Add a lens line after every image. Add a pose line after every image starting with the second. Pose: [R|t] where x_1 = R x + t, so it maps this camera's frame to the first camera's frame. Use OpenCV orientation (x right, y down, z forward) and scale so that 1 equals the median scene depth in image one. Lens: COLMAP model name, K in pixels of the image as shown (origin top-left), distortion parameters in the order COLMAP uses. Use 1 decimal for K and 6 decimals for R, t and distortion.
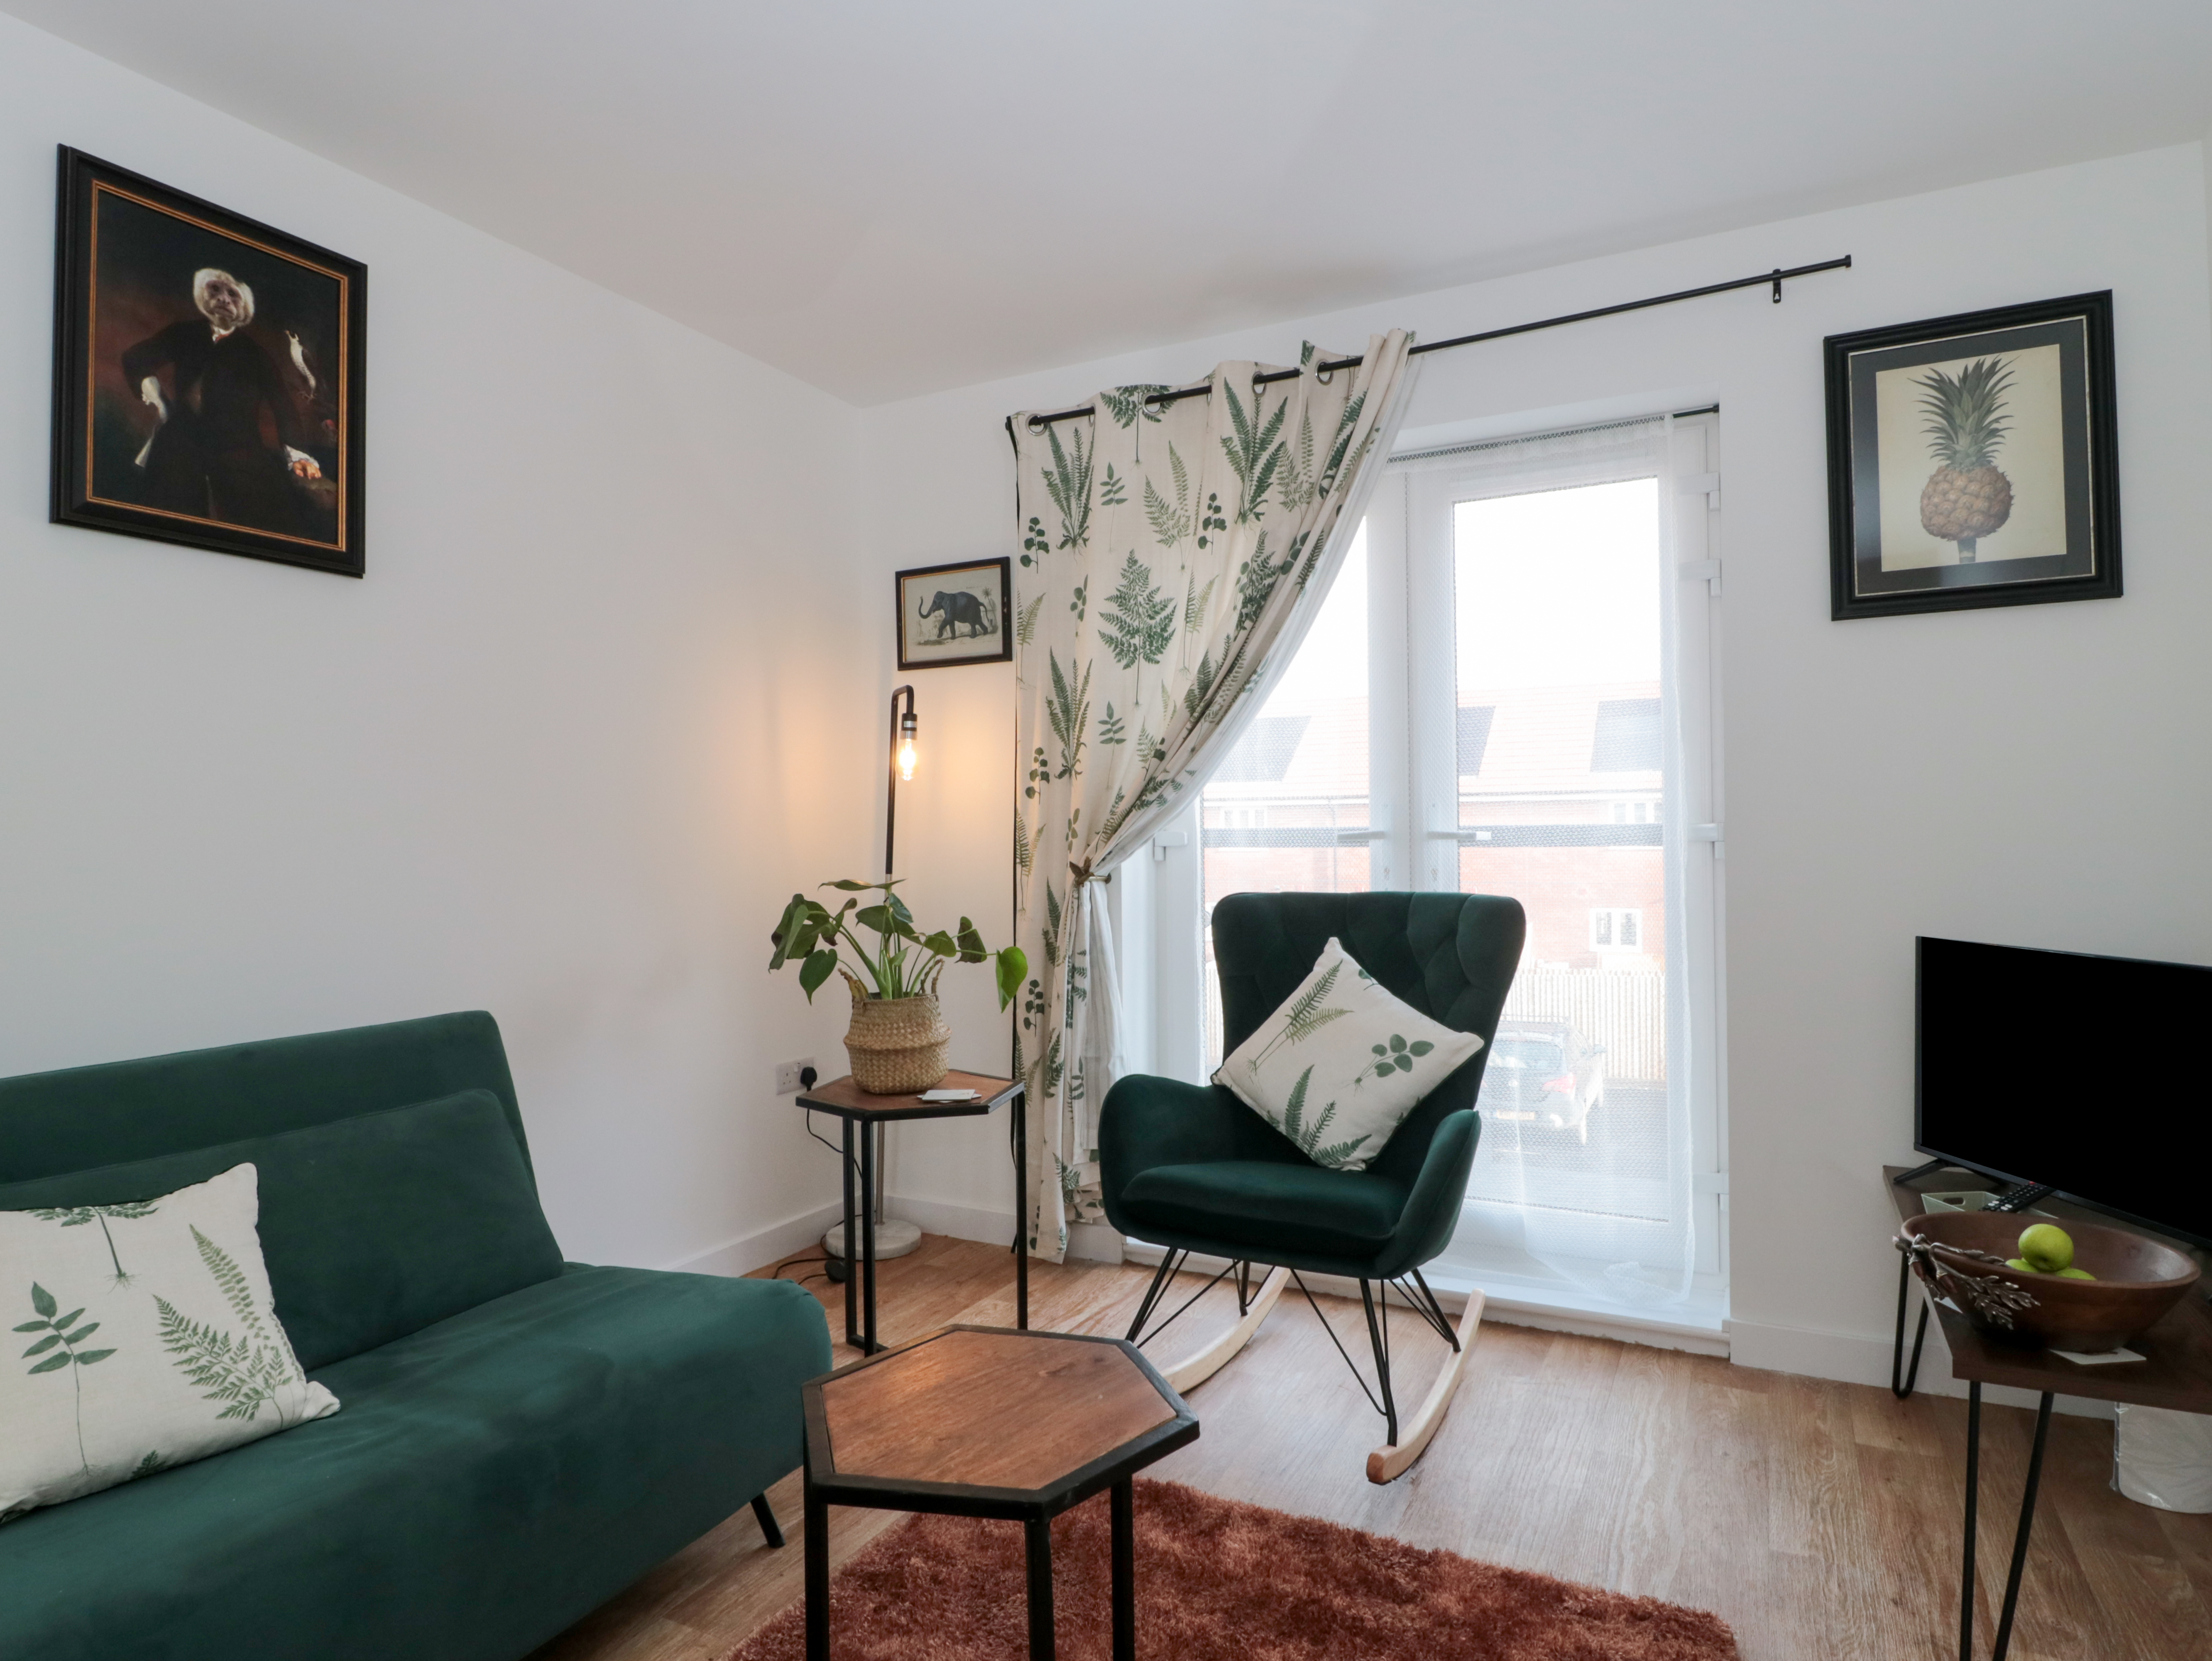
lens RADIAL K [[1270.7, 0, 1106.0], [0, 1270.7, 830.5], [0, 0, 1]] dist [0.000915, -0.014750]
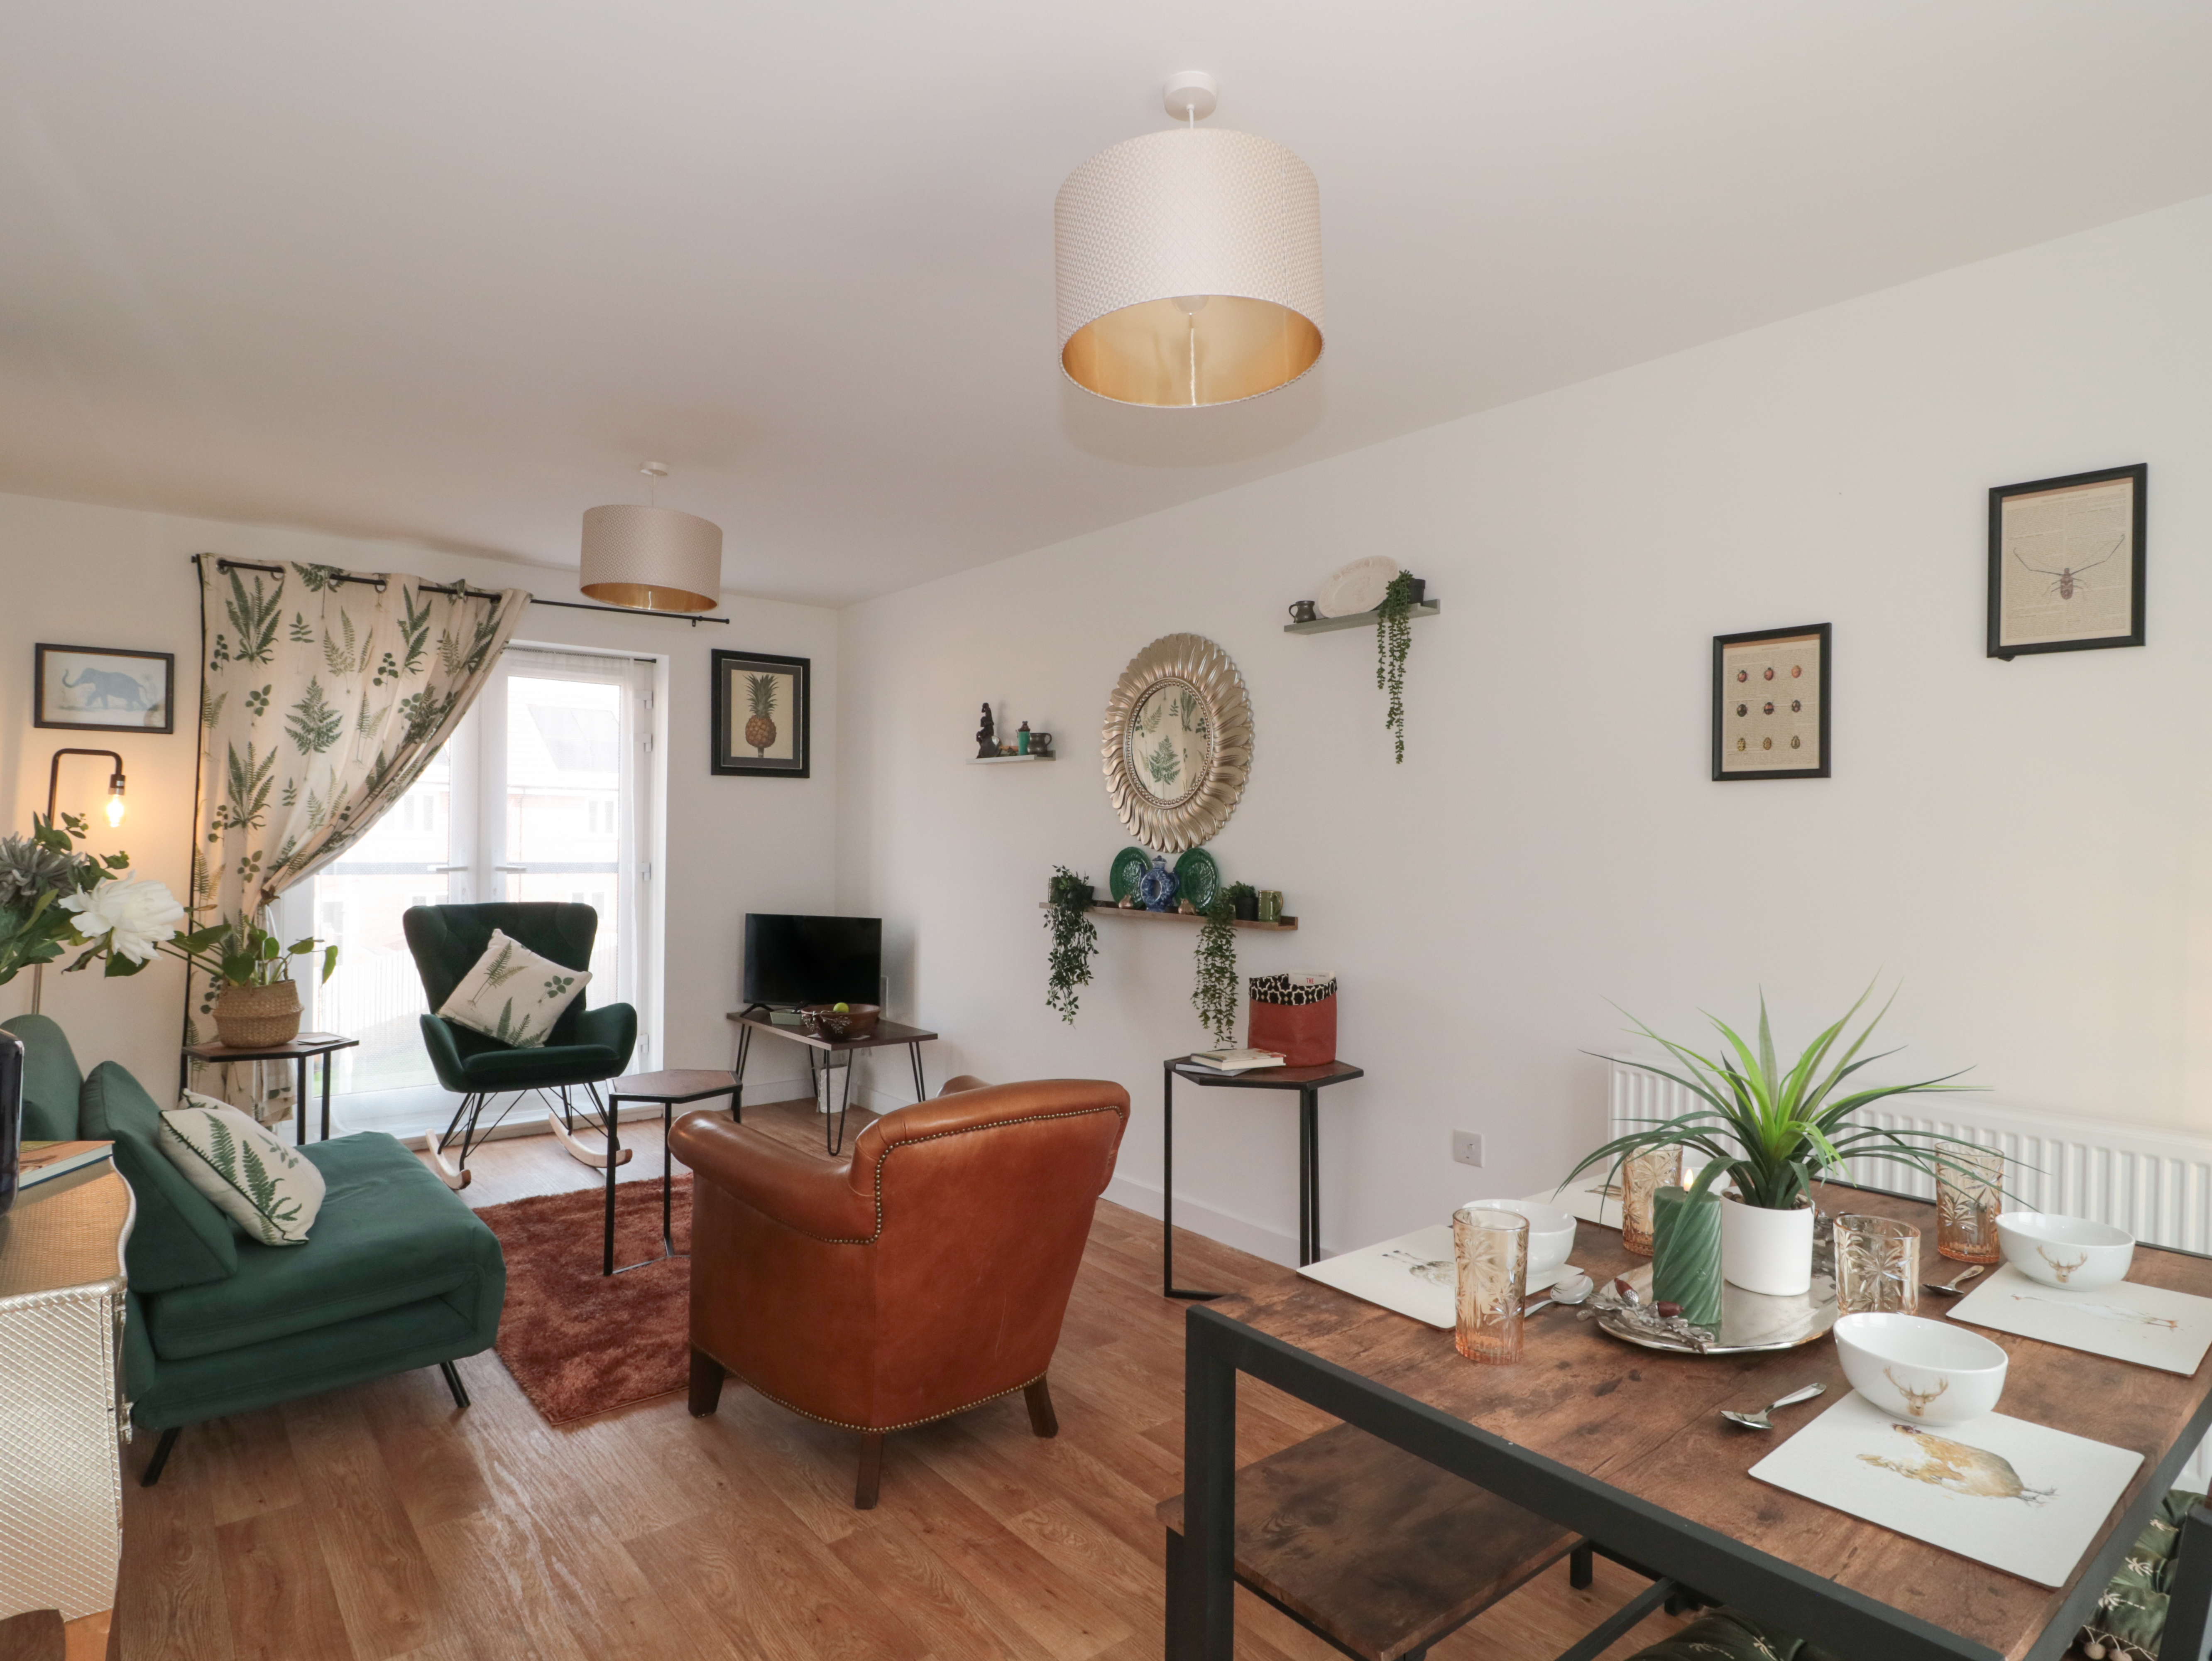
lens RADIAL K [[1212.7, 0, 1118.4], [0, 1212.7, 825.7], [0, 0, 1]] dist [0.006753, -0.017318]
pose [[0.385897, 0.024369, 0.922220, -0.907542], [-0.023397, 0.999588, -0.016623, -0.045637], [-0.922245, -0.015162, 0.386308, -0.399192]]
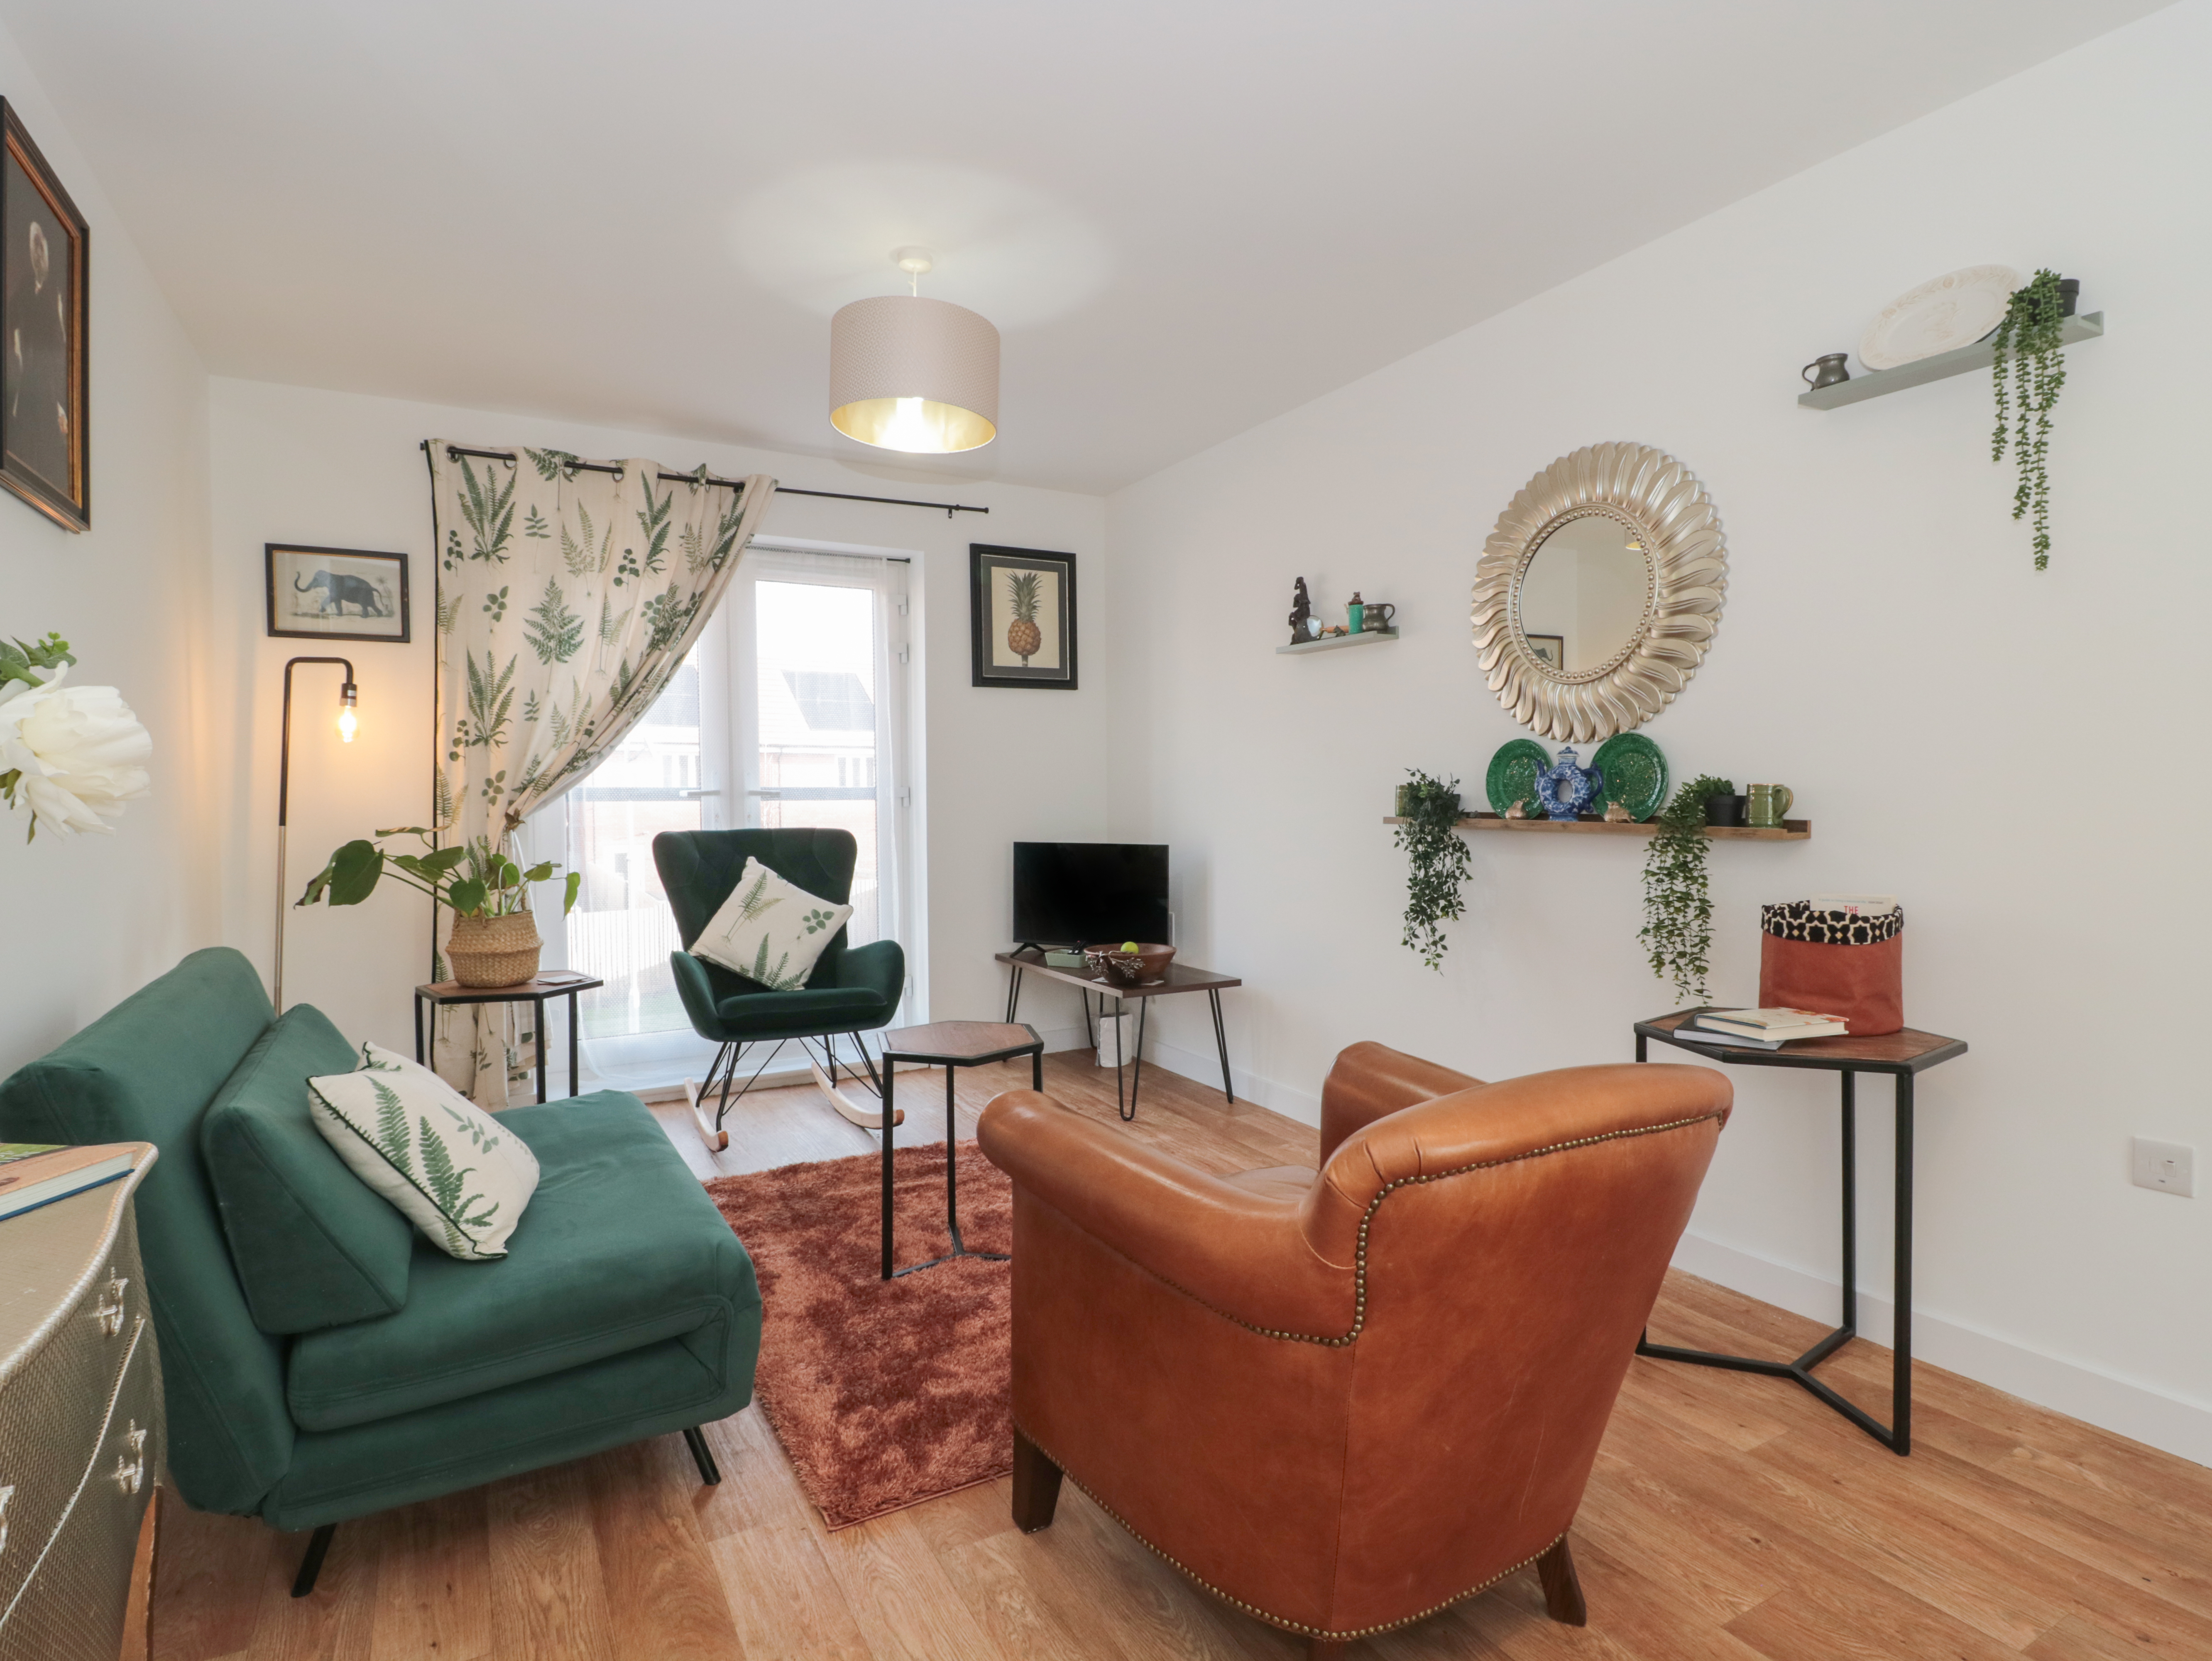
lens RADIAL K [[1167.4, 0, 1121.4], [0, 1167.4, 822.8], [0, 0, 1]] dist [0.002880, -0.013708]
pose [[0.539771, -0.015871, 0.841662, -0.683754], [-0.007577, 0.999690, 0.023710, 0.002815], [-0.841778, -0.019175, 0.539483, -0.154424]]
